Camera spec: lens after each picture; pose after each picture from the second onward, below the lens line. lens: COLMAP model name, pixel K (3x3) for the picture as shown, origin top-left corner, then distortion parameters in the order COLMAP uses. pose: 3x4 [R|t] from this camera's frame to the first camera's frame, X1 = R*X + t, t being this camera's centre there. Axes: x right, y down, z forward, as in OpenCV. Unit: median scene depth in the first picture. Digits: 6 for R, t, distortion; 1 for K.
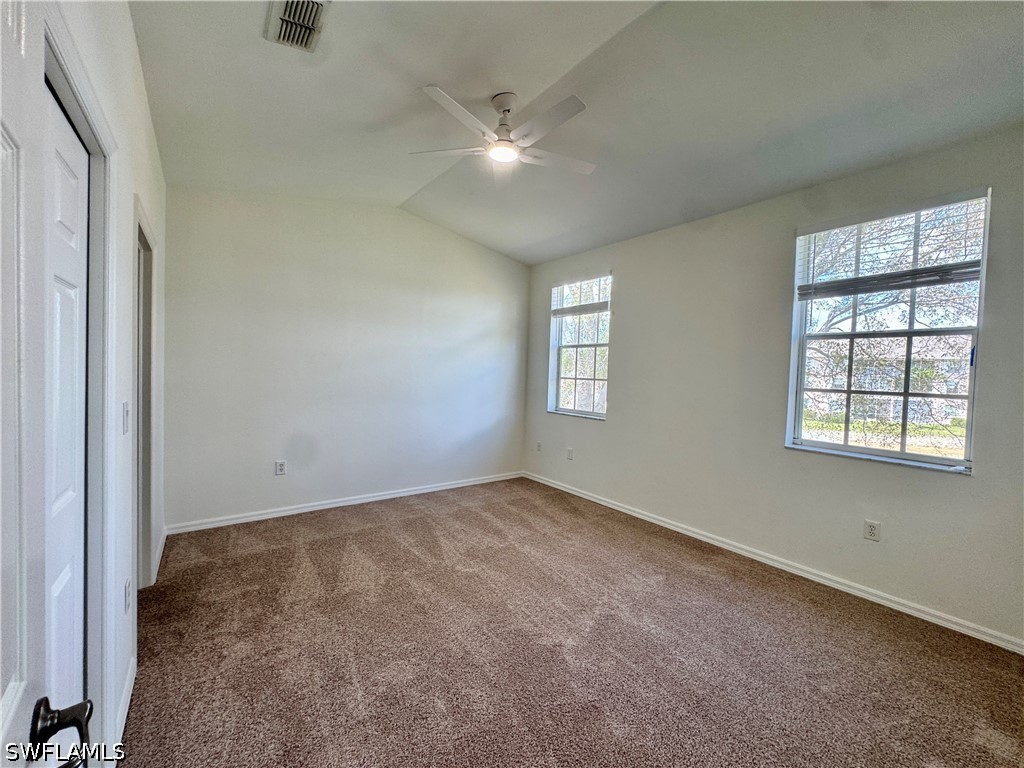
lens RADIAL K [[410.1, 0, 510.4], [0, 410.1, 384.5], [0, 0, 1]] dist [-0.003443, 0.000098]
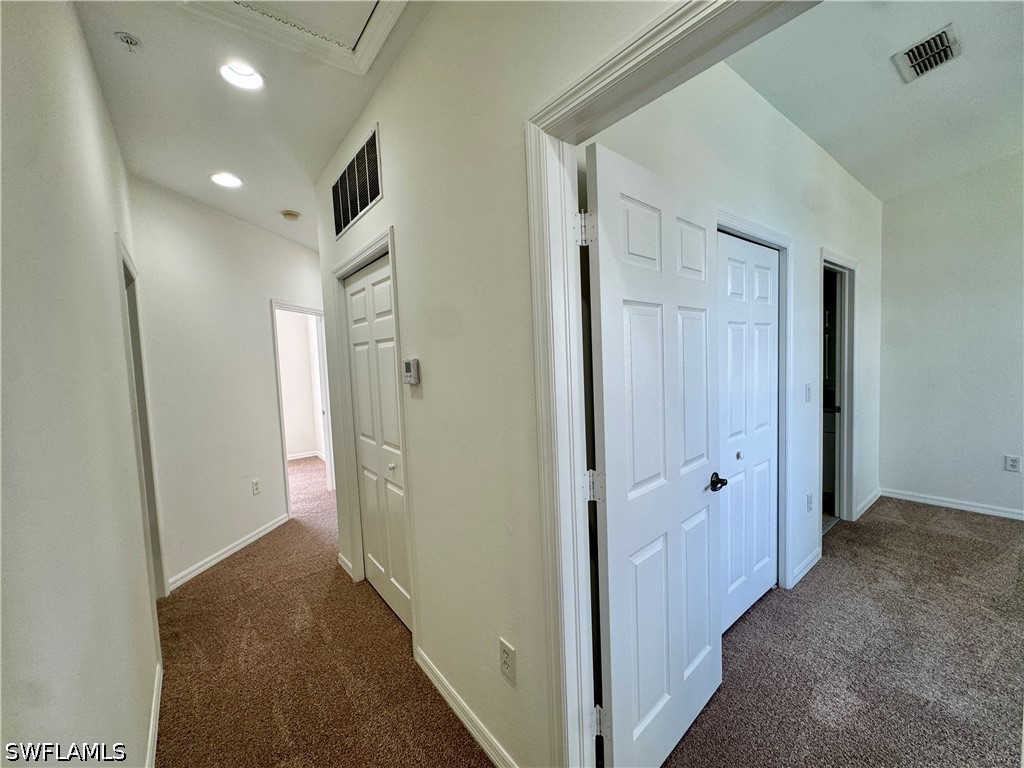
lens RADIAL K [[408.0, 0, 512.0], [0, 408.0, 384.0], [0, 0, 1]] dist [-0.006395, 0.000070]
pose [[0.020584, 0.030083, -0.999335, 0.279158], [0.008237, 0.999508, 0.030257, -0.002600], [0.999754, -0.008855, 0.020326, -0.090859]]
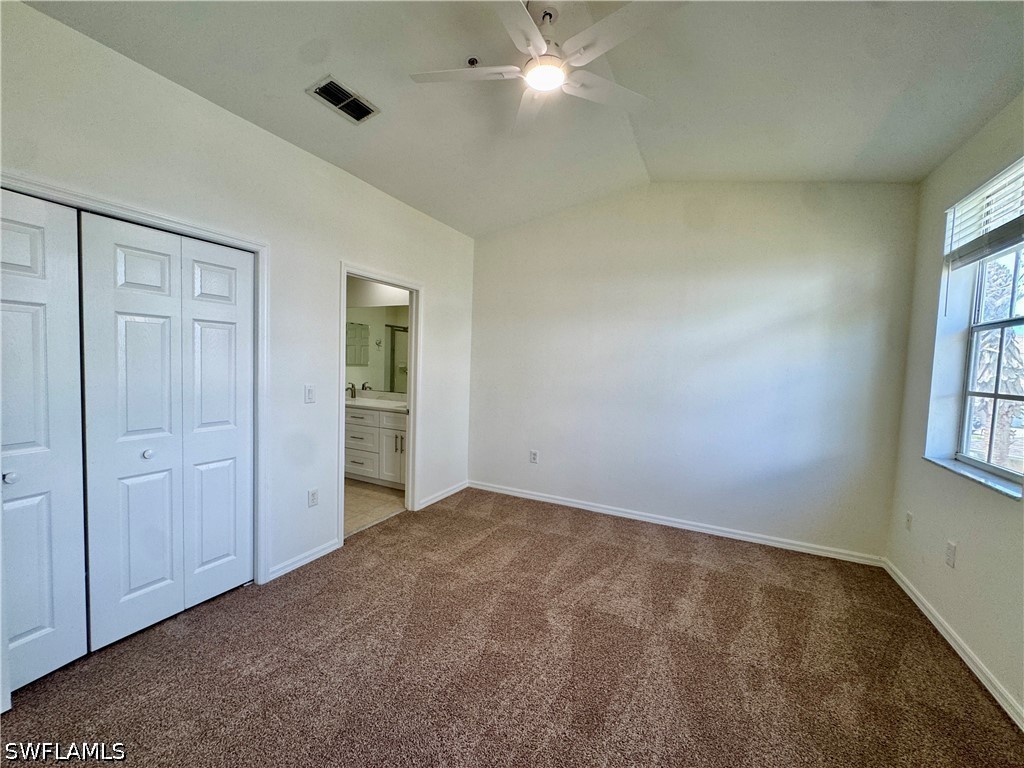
lens RADIAL K [[410.1, 0, 510.4], [0, 410.1, 384.5], [0, 0, 1]] dist [-0.003443, 0.000098]
pose [[0.445391, 0.031879, -0.894769, 0.424496], [-0.049770, 0.998702, 0.010808, -0.006159], [0.893952, 0.039719, 0.446399, 0.425614]]
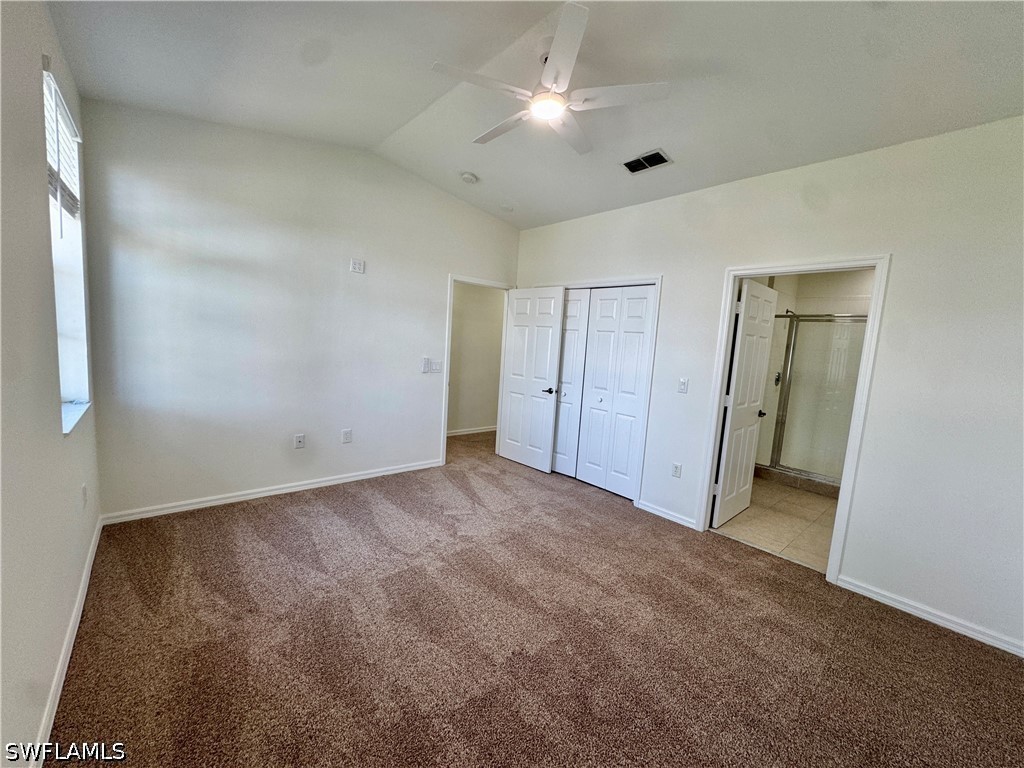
lens RADIAL K [[410.1, 0, 510.4], [0, 410.1, 384.5], [0, 0, 1]] dist [-0.003443, 0.000098]
pose [[-0.993208, -0.087331, -0.076883, 0.047267], [-0.097501, 0.985284, 0.140389, -0.057180], [0.063492, 0.146932, -0.987107, 1.330591]]
